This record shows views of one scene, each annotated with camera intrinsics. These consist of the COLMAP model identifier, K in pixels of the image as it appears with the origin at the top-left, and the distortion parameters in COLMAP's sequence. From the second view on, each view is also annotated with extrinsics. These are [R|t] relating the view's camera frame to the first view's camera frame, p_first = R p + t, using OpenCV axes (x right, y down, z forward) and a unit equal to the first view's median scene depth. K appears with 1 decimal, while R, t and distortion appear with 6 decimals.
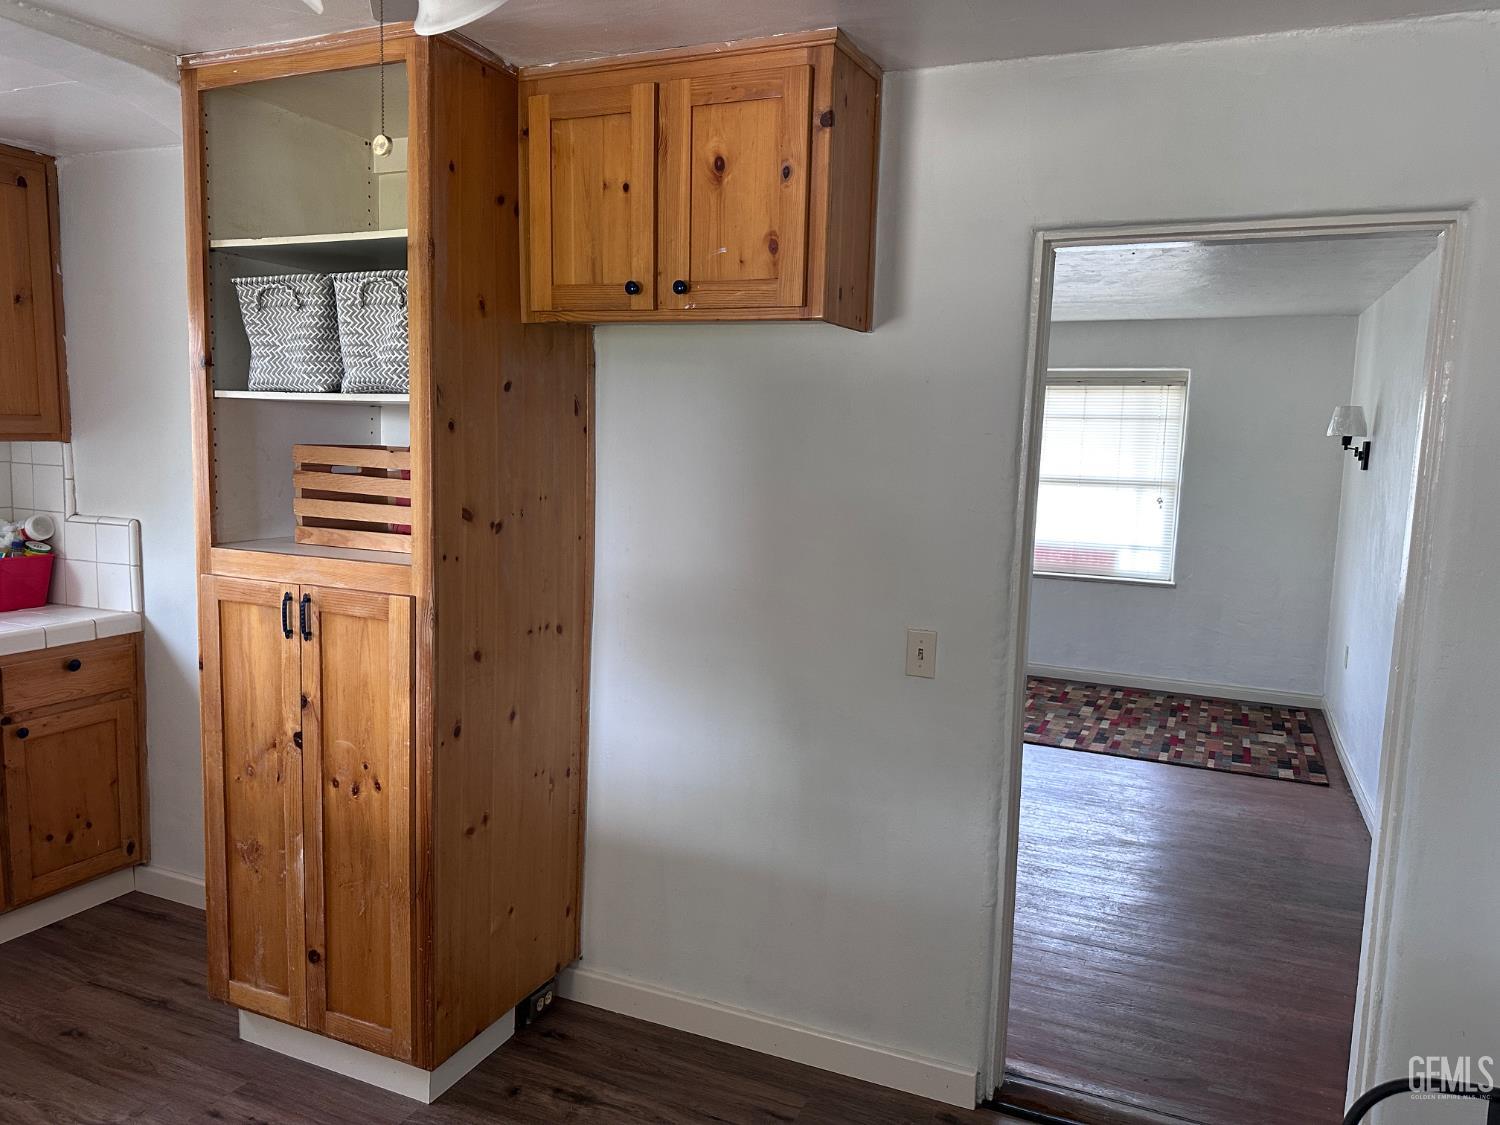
lens RADIAL K [[1056.0, 0, 741.3], [0, 1056.0, 566.2], [0, 0, 1]] dist [0.055070, -0.064753]
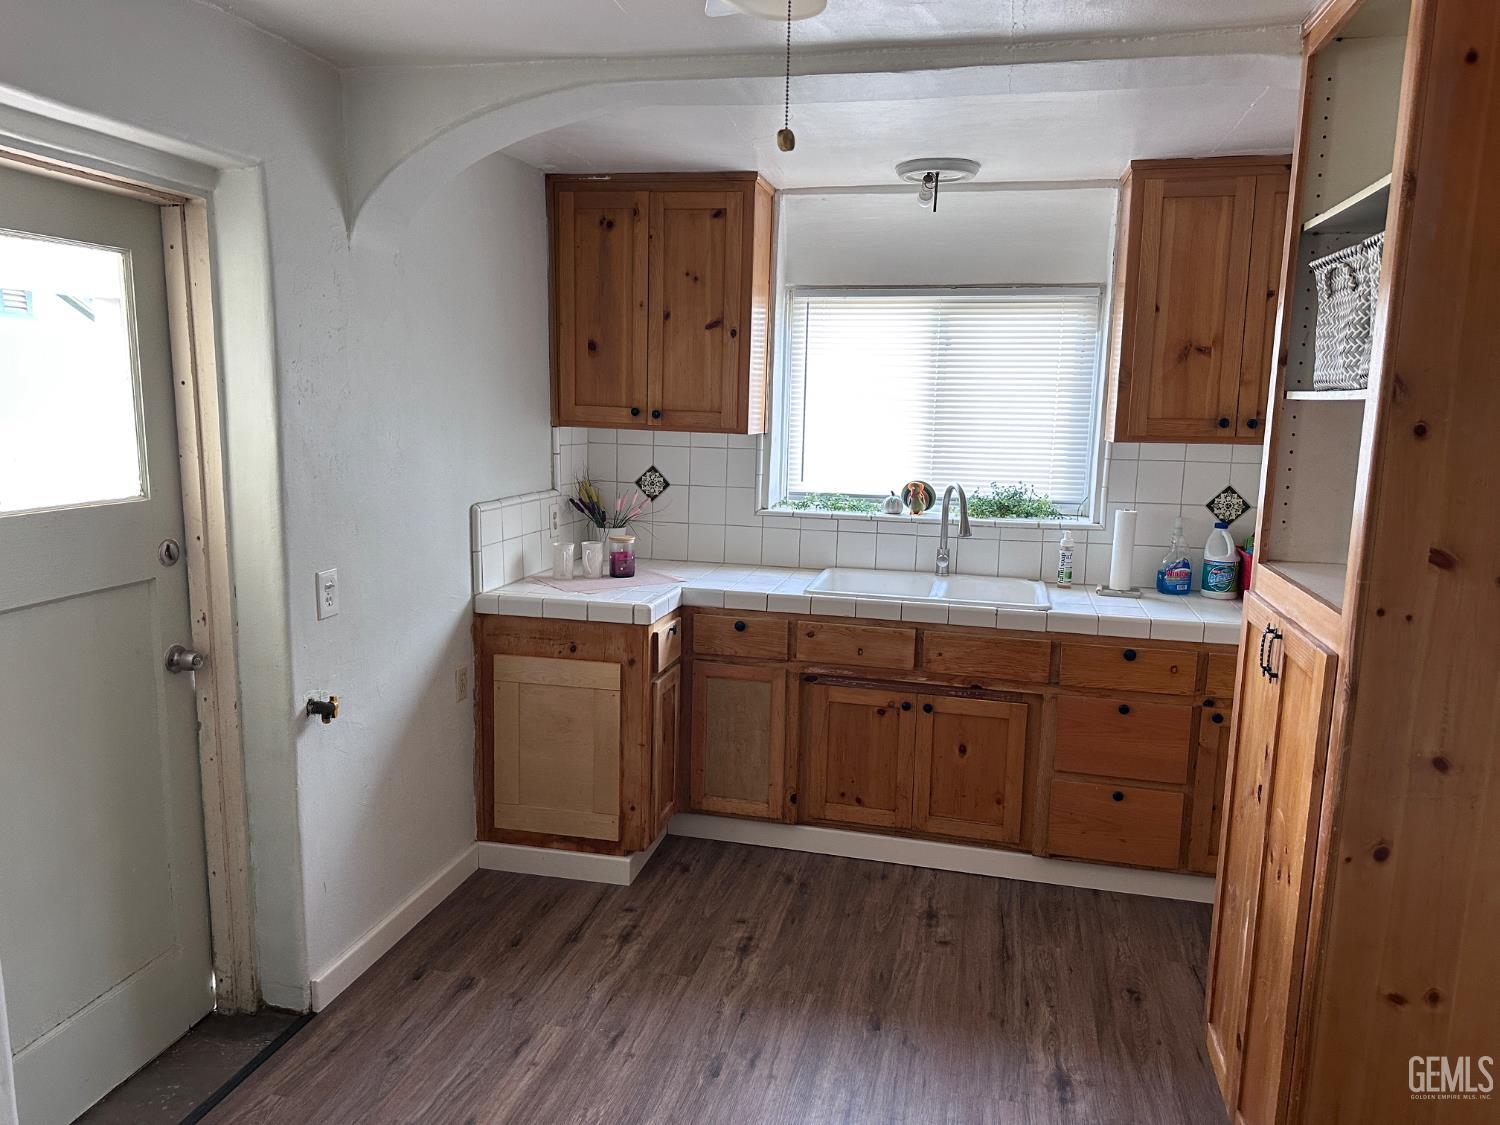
lens RADIAL K [[1056.0, 0, 742.9], [0, 1056.0, 567.0], [0, 0, 1]] dist [0.055070, -0.064753]
pose [[0.179508, 0.130229, -0.975099, 0.330423], [-0.131476, 0.985483, 0.107413, -0.056485], [0.974931, 0.108921, 0.194024, 0.403298]]
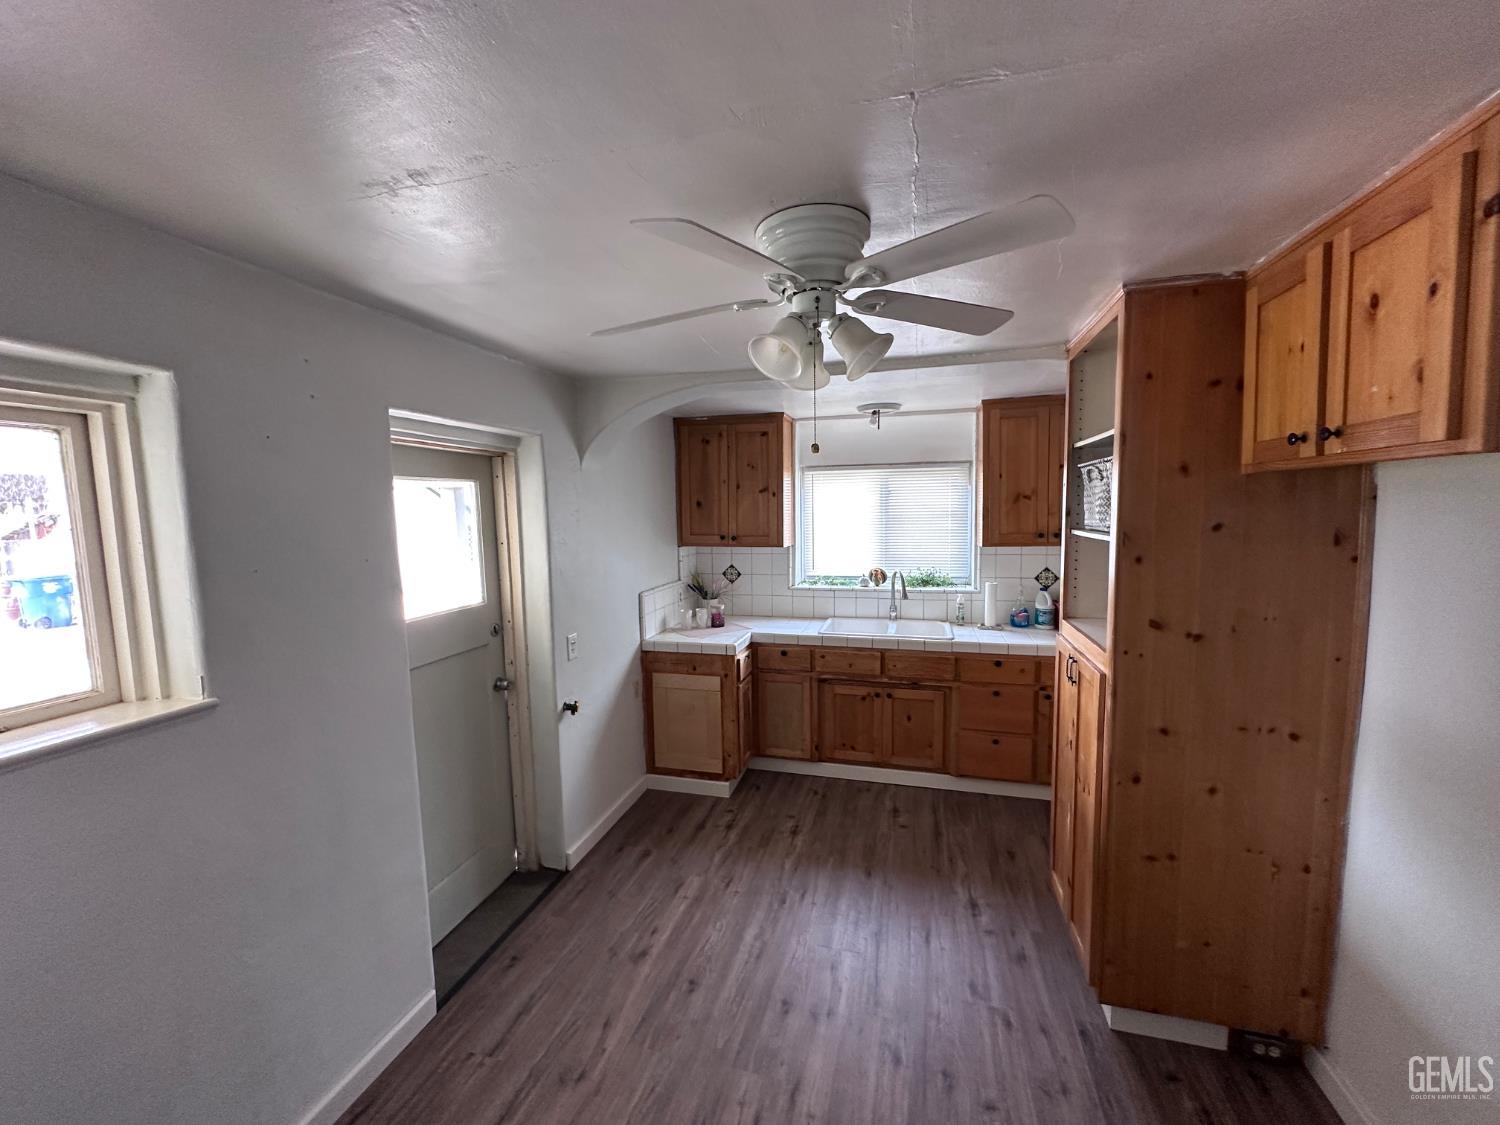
lens RADIAL K [[597.1, 0, 747.0], [0, 597.1, 563.4], [0, 0, 1]] dist [-0.001695, 0.000484]
pose [[0.138101, 0.056445, -0.988808, 0.401397], [-0.094486, 0.994572, 0.043578, -0.106083], [0.985901, 0.087410, 0.142685, 0.359137]]
